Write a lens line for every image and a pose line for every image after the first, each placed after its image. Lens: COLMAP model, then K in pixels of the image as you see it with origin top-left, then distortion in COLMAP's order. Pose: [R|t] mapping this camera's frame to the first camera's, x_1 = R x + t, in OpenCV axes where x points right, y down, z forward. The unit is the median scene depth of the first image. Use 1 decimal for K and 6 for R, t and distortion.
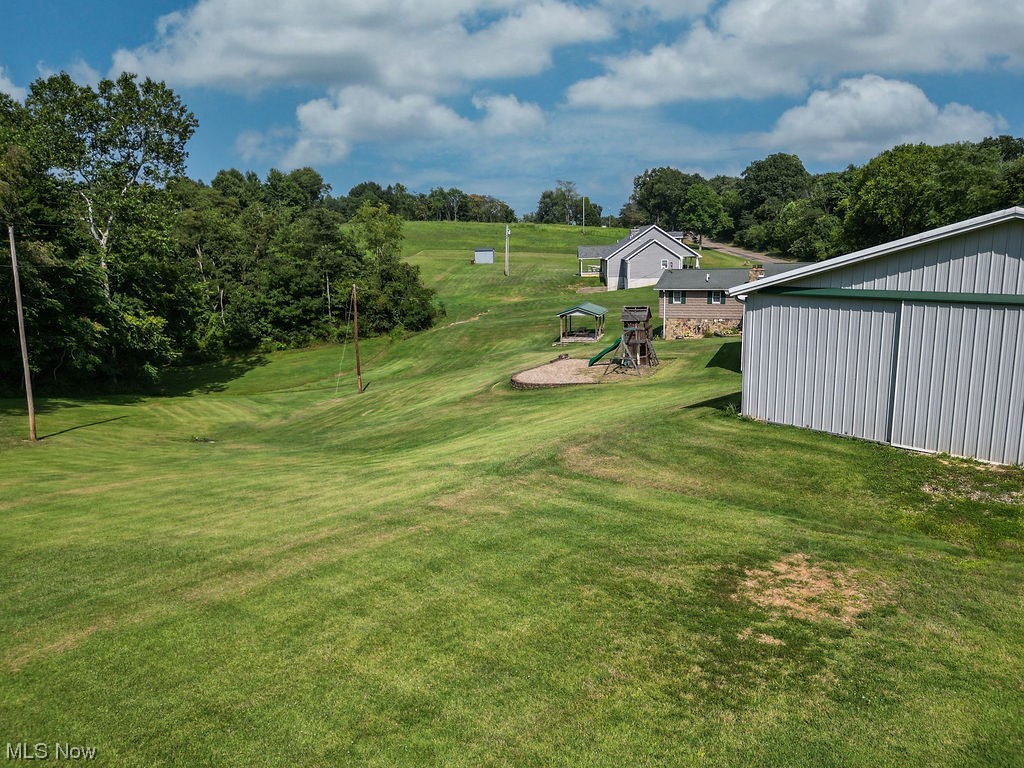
lens RADIAL K [[729.7, 0, 512.0], [0, 729.7, 384.0], [0, 0, 1]] dist [0.080307, -0.094862]
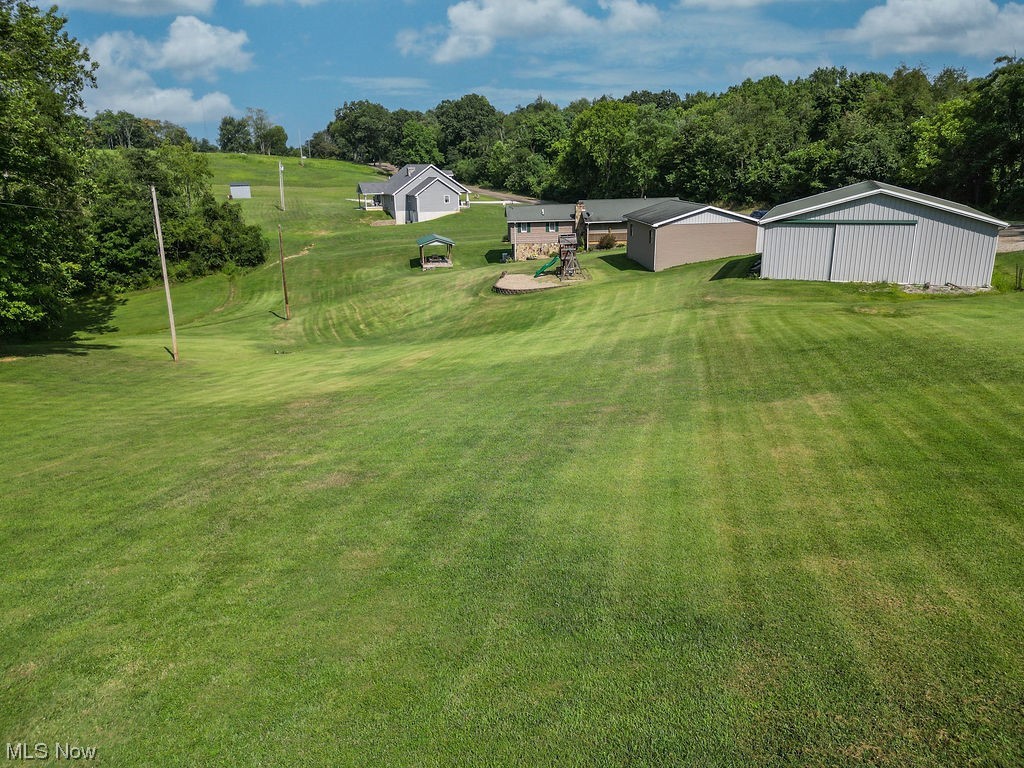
lens RADIAL K [[729.7, 0, 512.0], [0, 729.7, 384.0], [0, 0, 1]] dist [0.080307, -0.094862]
pose [[0.897713, -0.124957, 0.422488, -0.261024], [0.085391, 0.990101, 0.111397, 0.009100], [-0.432226, -0.063926, 0.899497, -0.137665]]
